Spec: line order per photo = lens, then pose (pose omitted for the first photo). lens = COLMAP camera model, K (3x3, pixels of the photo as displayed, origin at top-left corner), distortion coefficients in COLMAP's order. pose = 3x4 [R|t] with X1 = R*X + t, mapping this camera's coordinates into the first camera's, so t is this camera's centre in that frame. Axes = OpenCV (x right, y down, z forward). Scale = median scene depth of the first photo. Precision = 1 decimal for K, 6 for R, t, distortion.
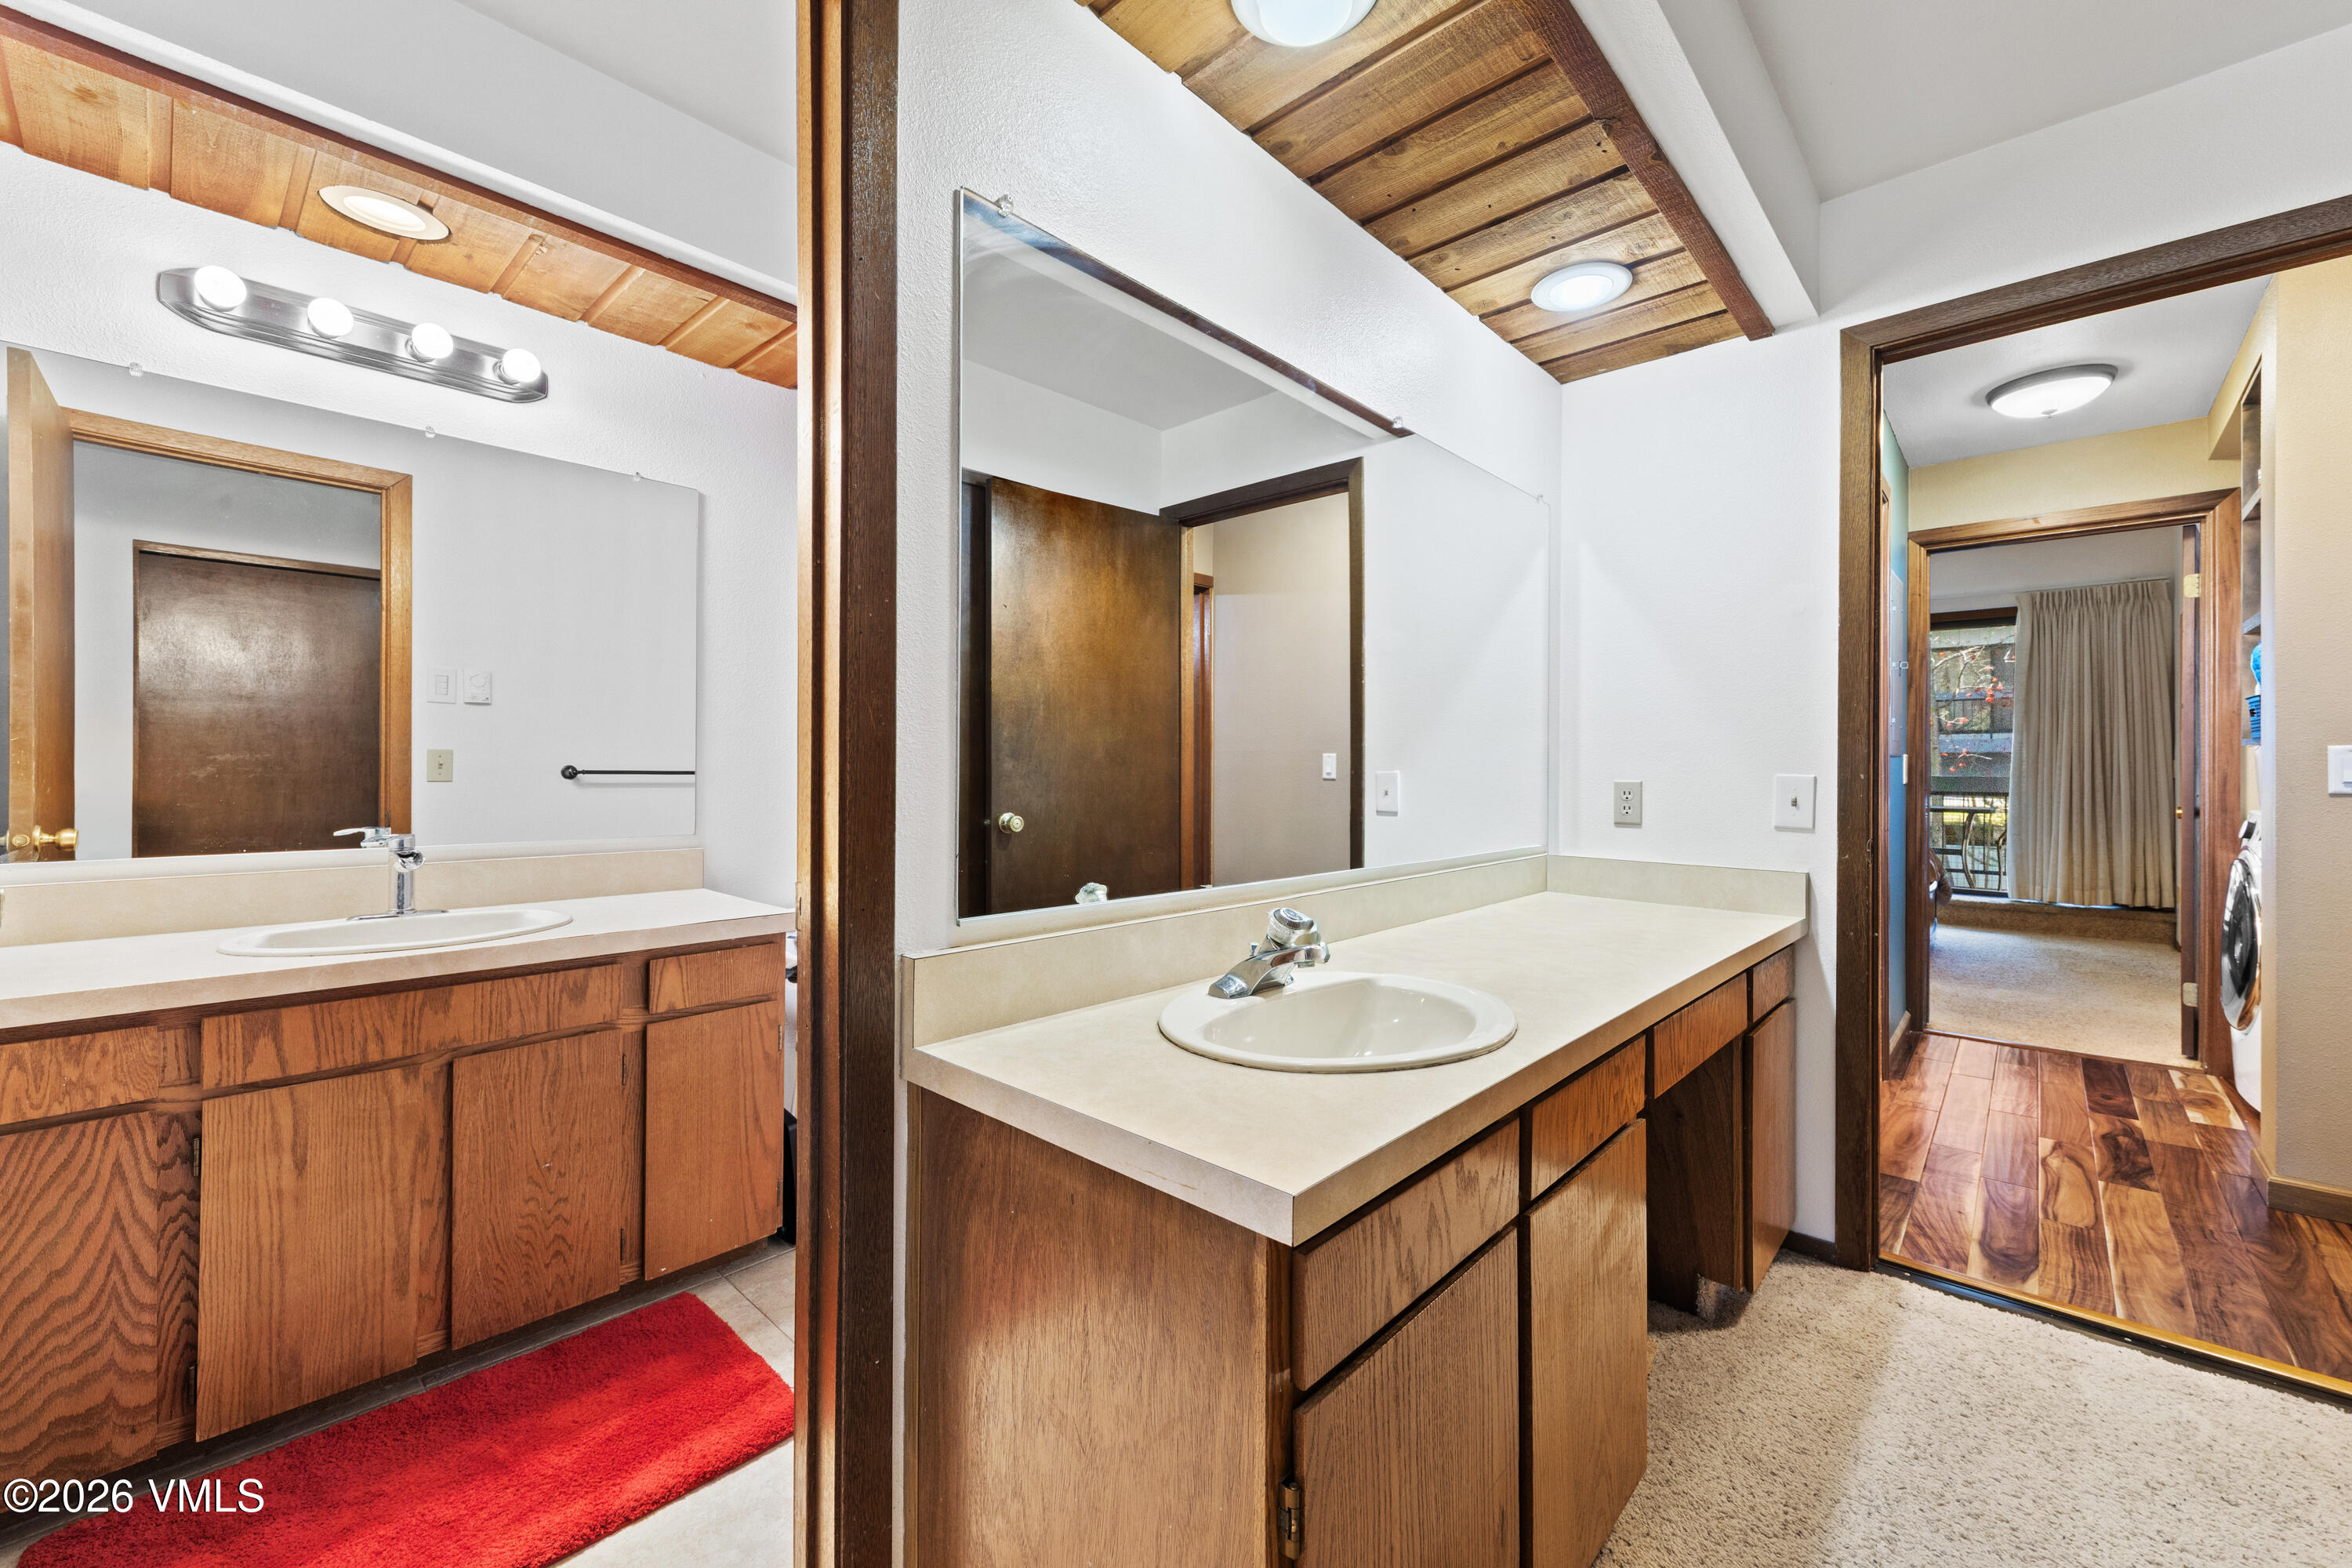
lens RADIAL K [[941.1, 0, 1183.8], [0, 941.1, 770.1], [0, 0, 1]] dist [0.004429, -0.001005]
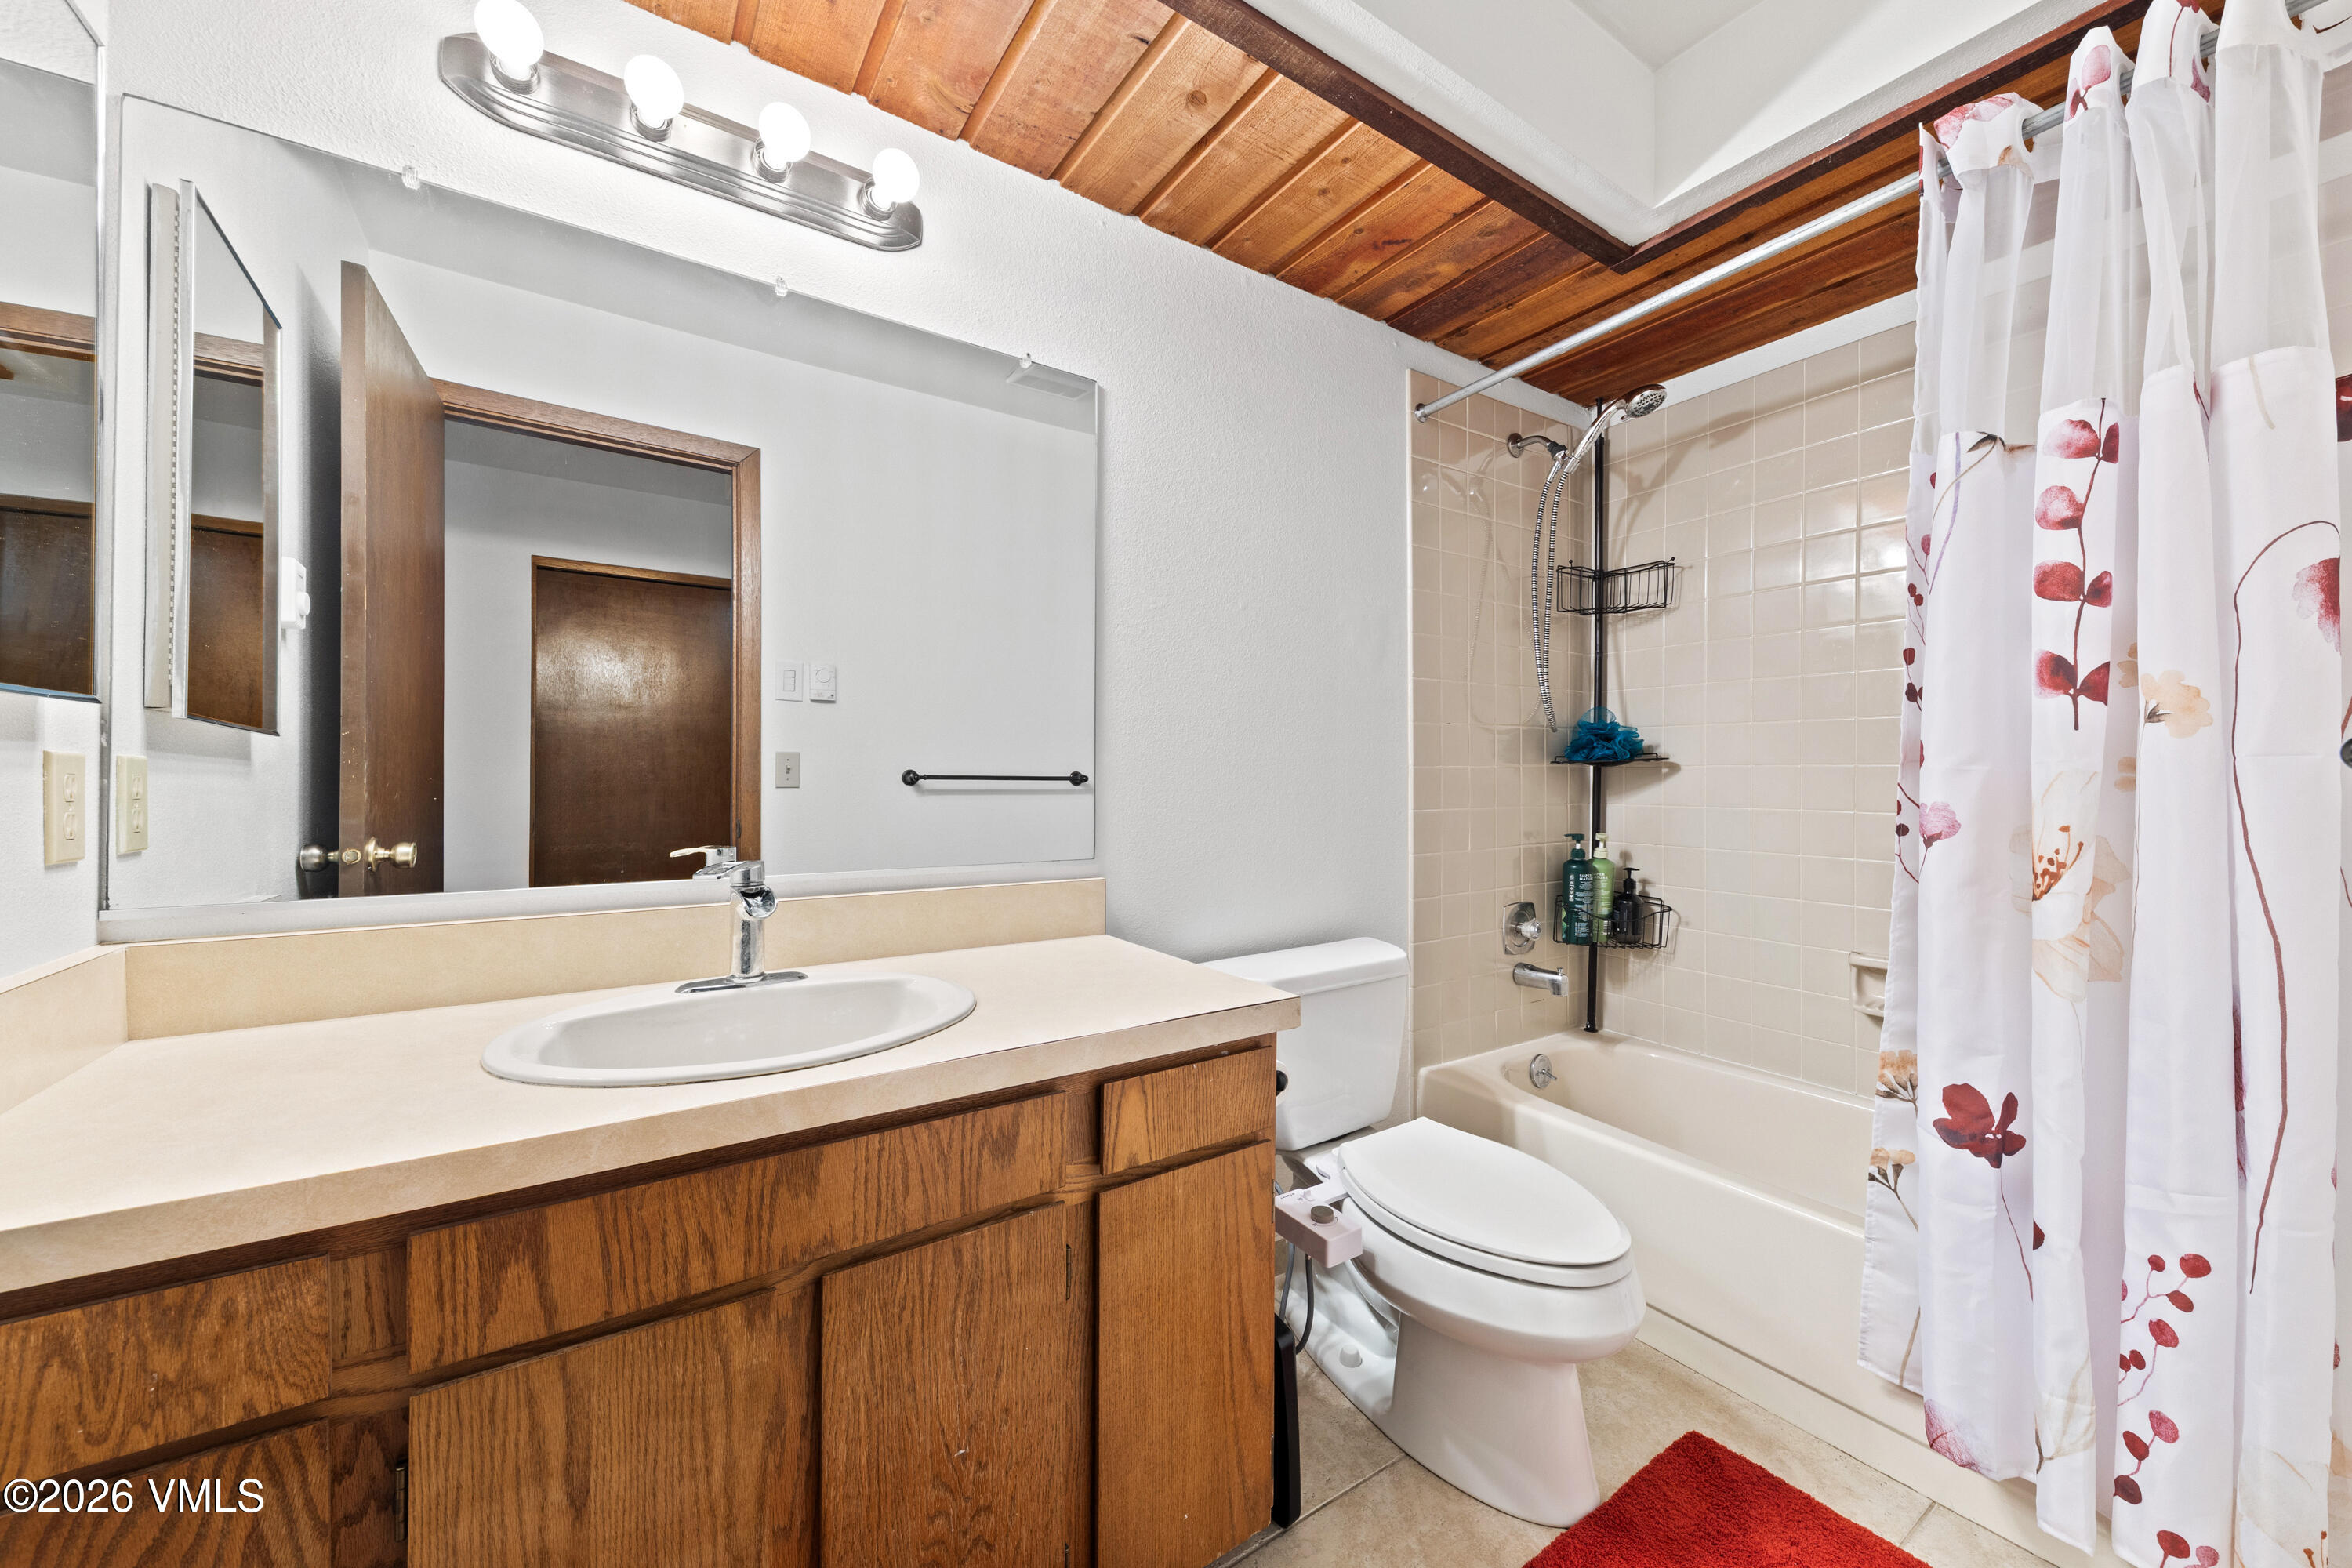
lens RADIAL K [[915.9, 0, 1189.1], [0, 915.9, 781.3], [0, 0, 1]] dist [0.008462, -0.000906]
pose [[0.968905, -0.001427, -0.247428, -0.396649], [0.001402, 0.999999, -0.000277, 0.013512], [0.247428, -0.000078, 0.968906, 0.486923]]
